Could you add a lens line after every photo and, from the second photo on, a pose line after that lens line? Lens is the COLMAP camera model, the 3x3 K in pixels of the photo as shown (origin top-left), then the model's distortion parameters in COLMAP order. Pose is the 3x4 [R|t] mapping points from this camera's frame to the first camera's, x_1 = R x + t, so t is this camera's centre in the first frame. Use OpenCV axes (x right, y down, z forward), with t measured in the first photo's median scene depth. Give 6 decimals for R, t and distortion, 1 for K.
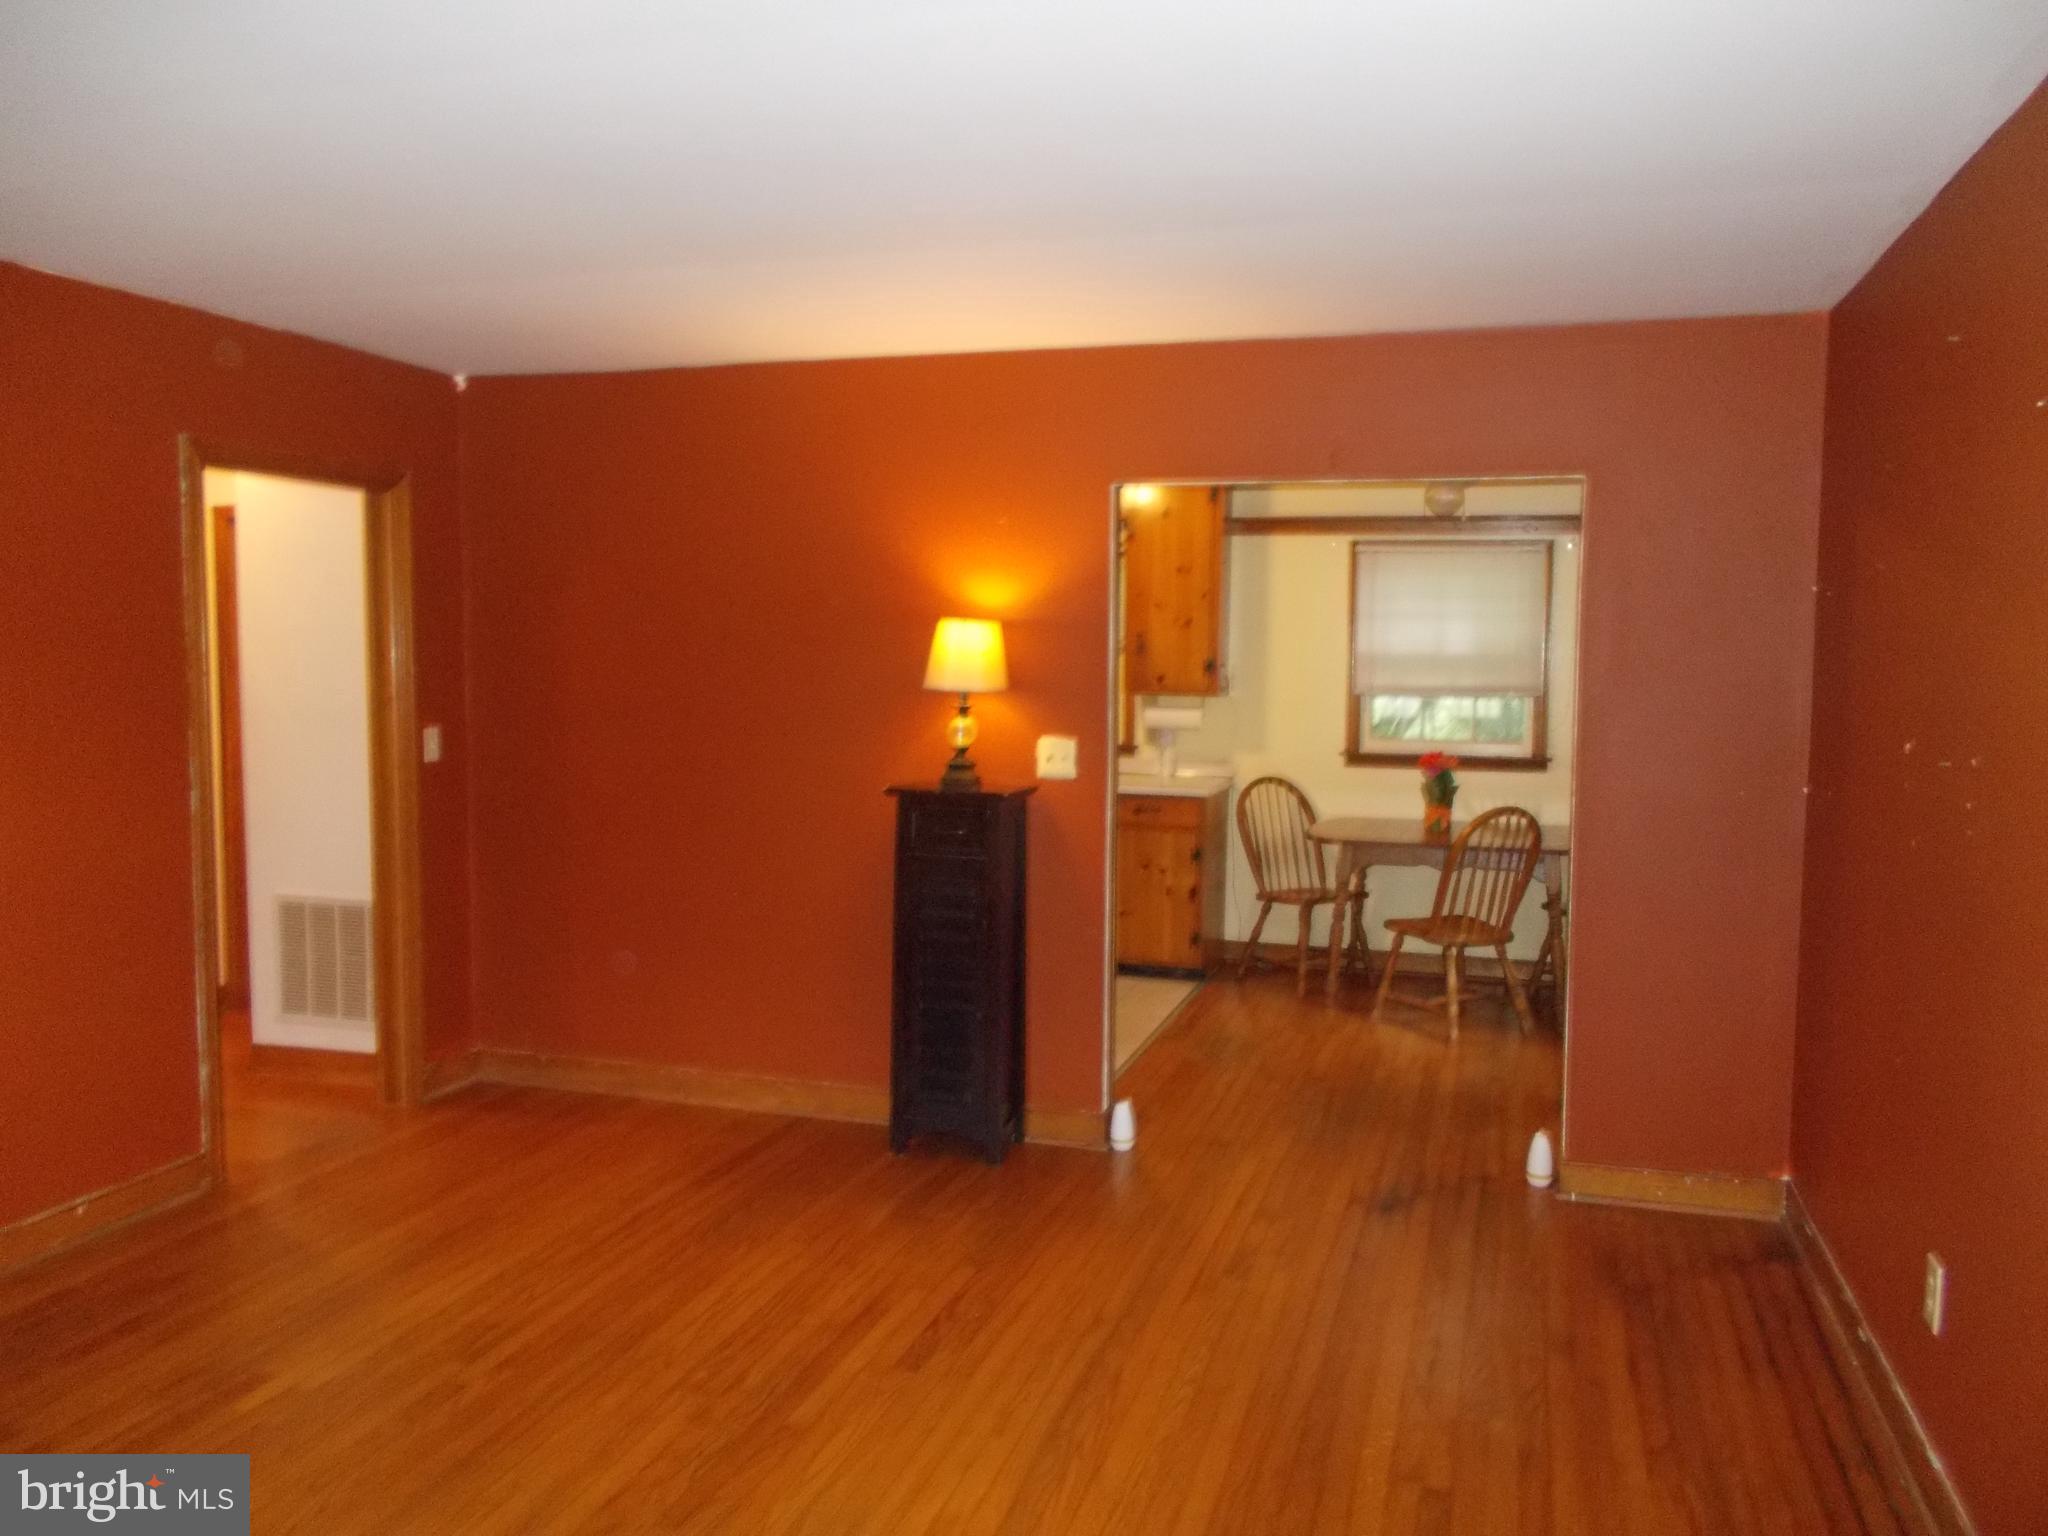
lens RADIAL K [[1564.4, 0, 1021.7], [0, 1564.4, 760.4], [0, 0, 1]] dist [-0.005790, 0.005167]
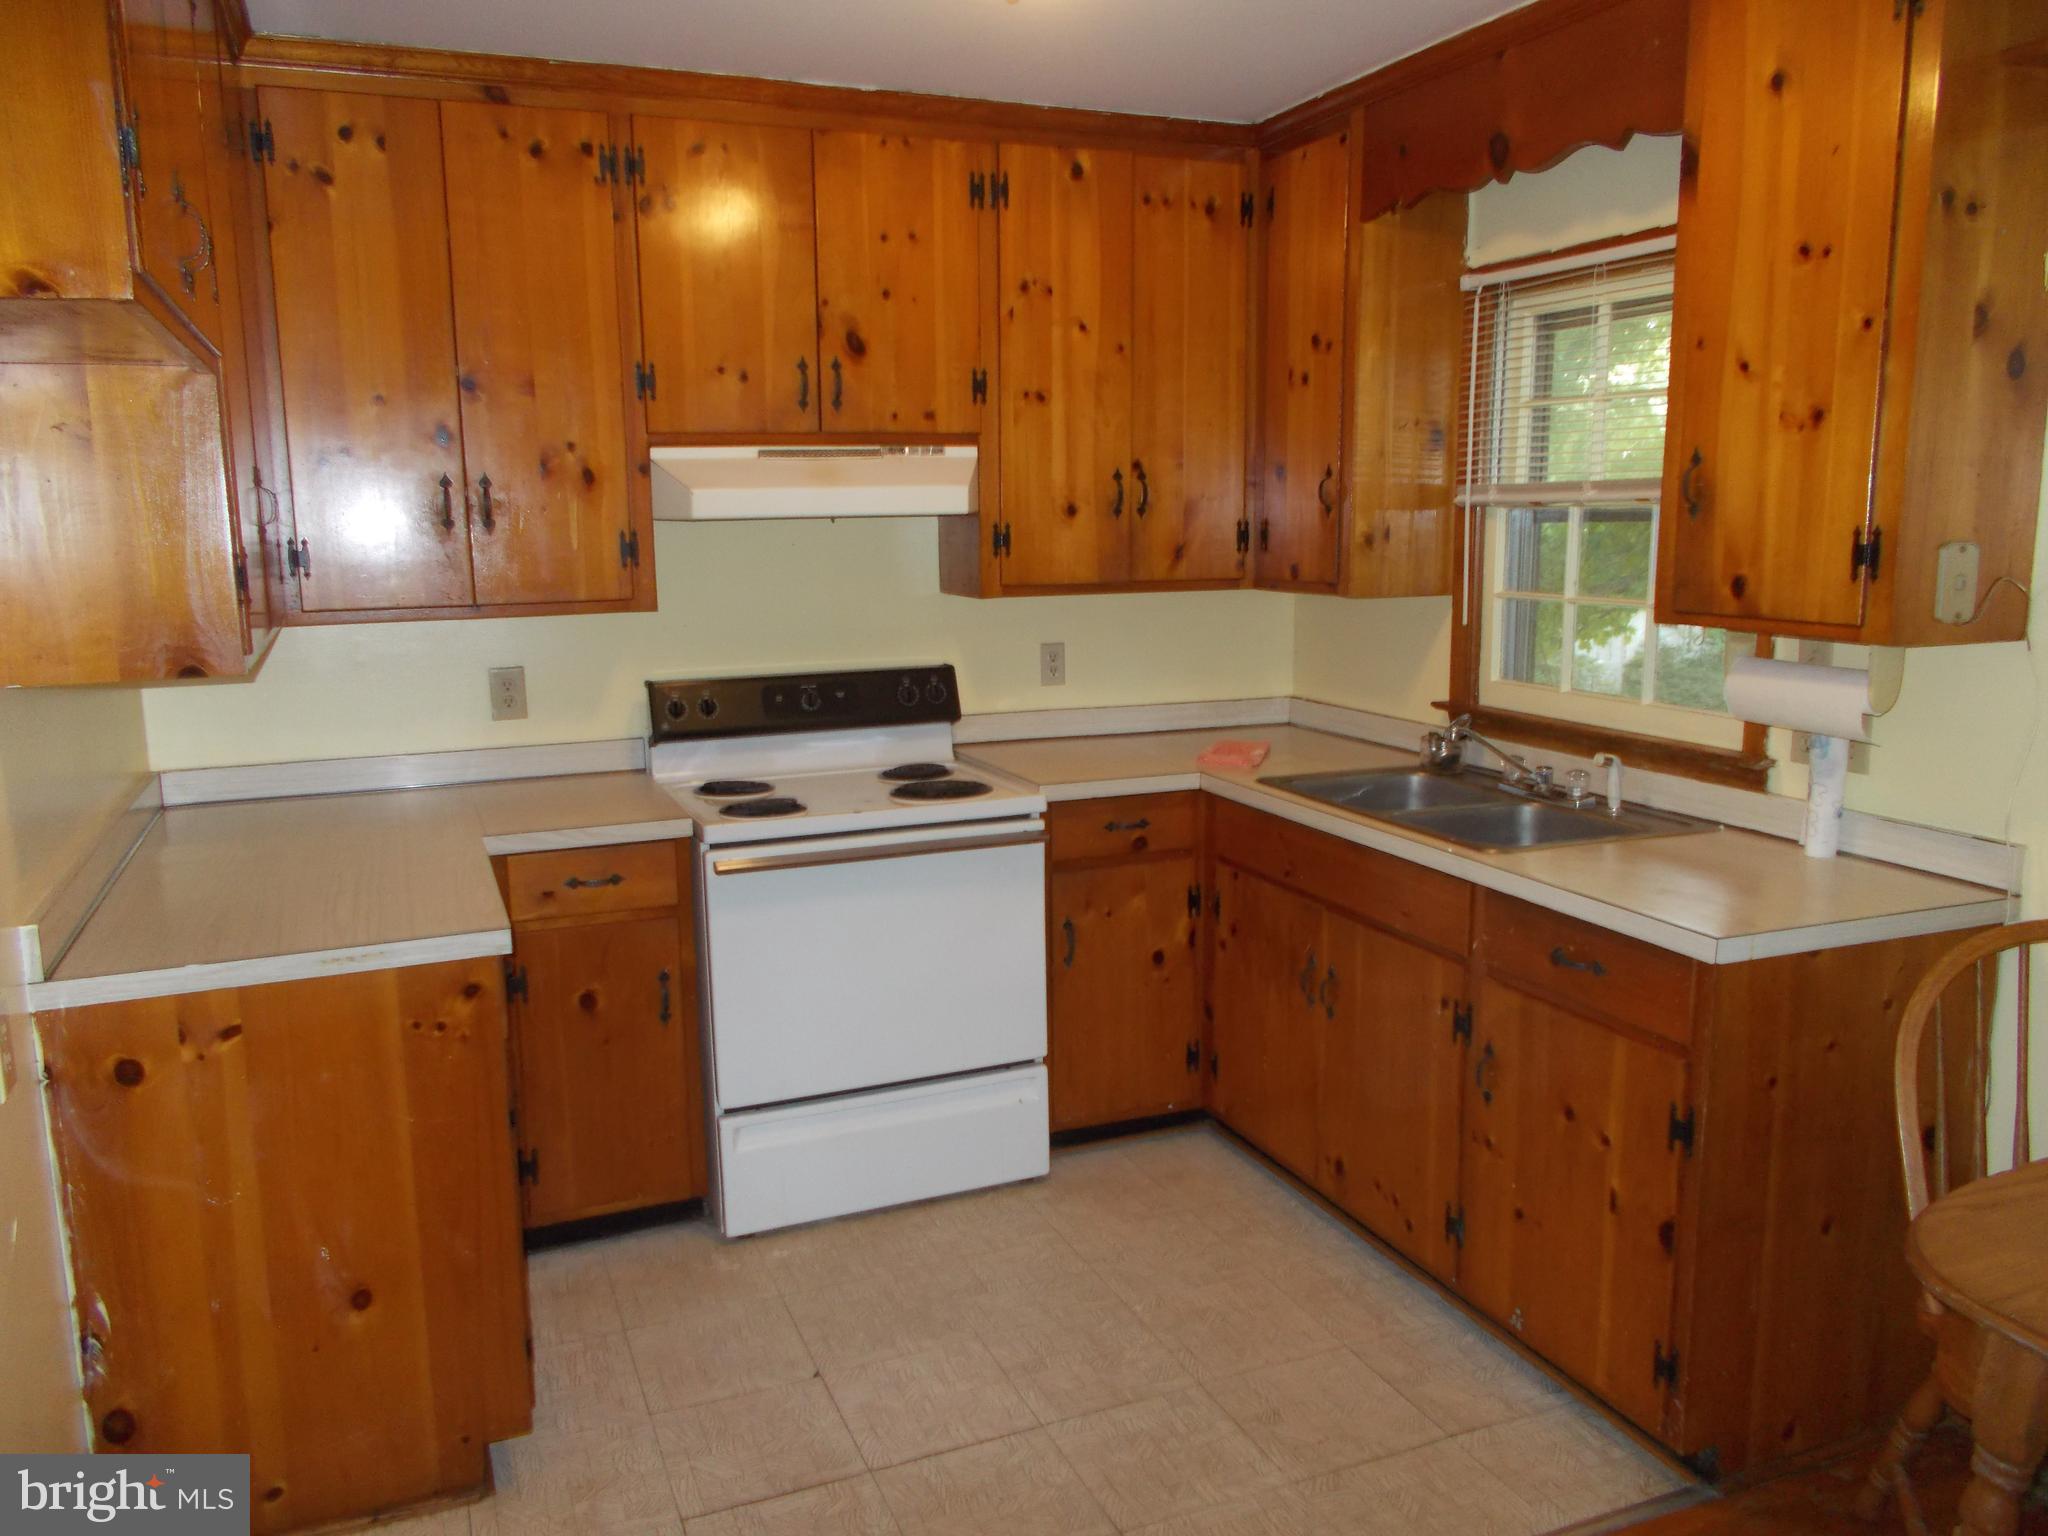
lens RADIAL K [[1564.4, 0, 1021.7], [0, 1564.4, 760.4], [0, 0, 1]] dist [-0.005790, 0.005167]
pose [[0.645773, 0.116604, -0.754573, 0.272834], [-0.048189, 0.992524, 0.112135, -0.048950], [0.762007, -0.036052, 0.646564, 0.711432]]
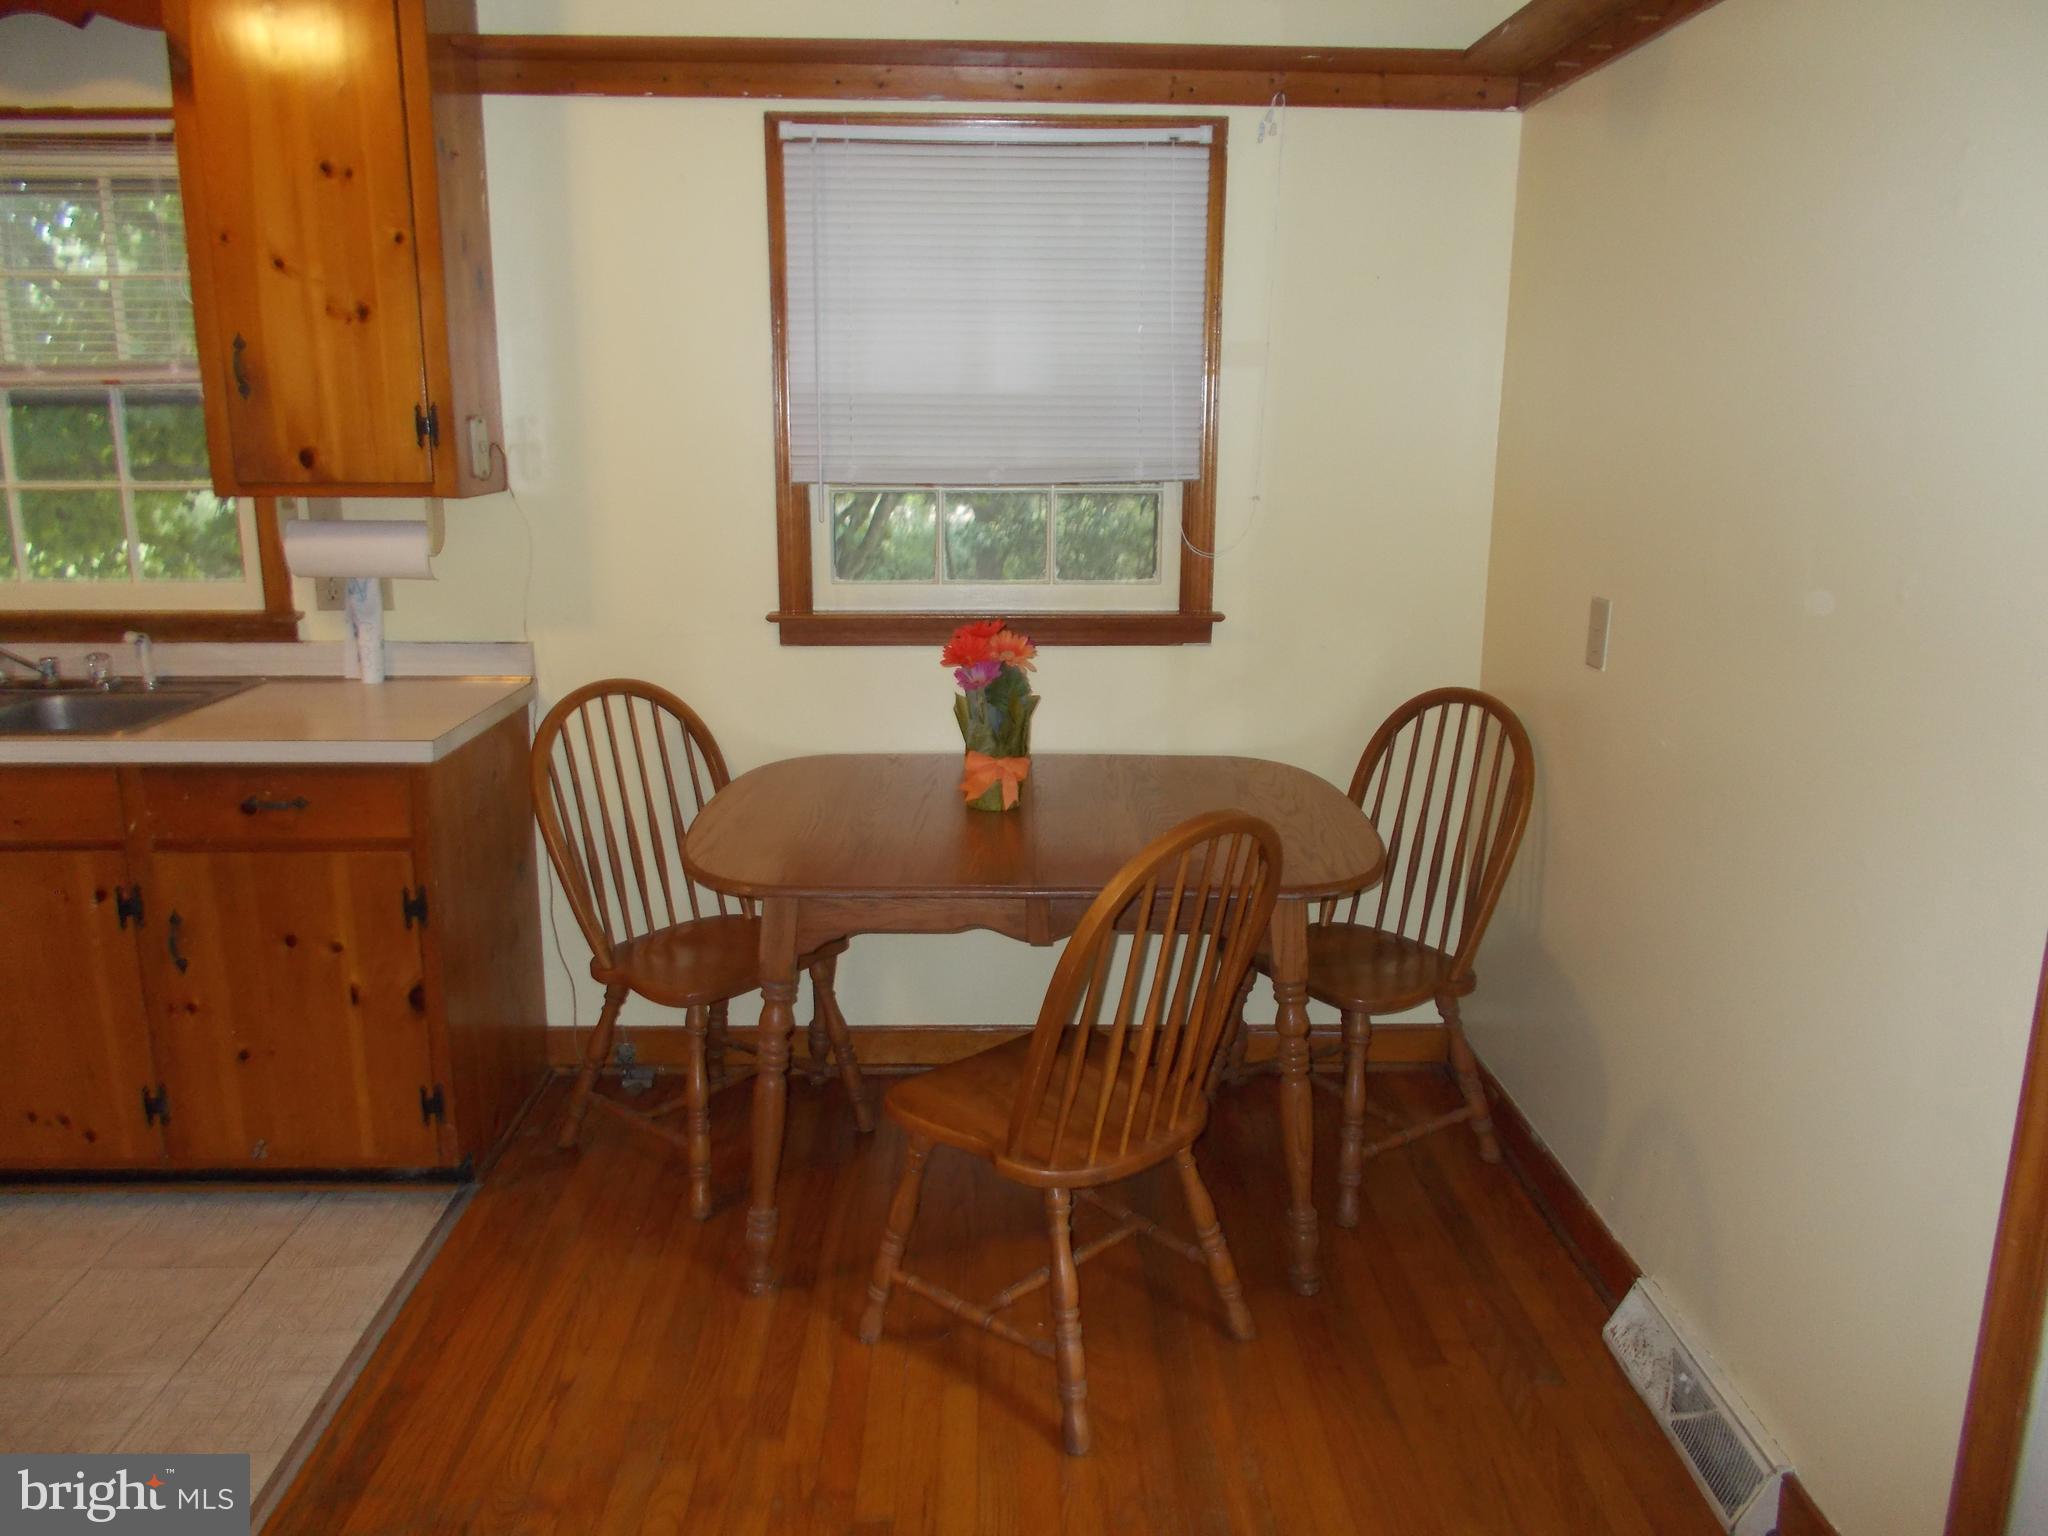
lens RADIAL K [[1564.4, 0, 1021.7], [0, 1564.4, 760.4], [0, 0, 1]] dist [-0.005790, 0.005167]
pose [[0.947308, -0.079375, 0.310333, 0.142858], [0.031021, 0.986991, 0.157752, -0.035973], [-0.318817, -0.139813, 0.937448, 0.604813]]
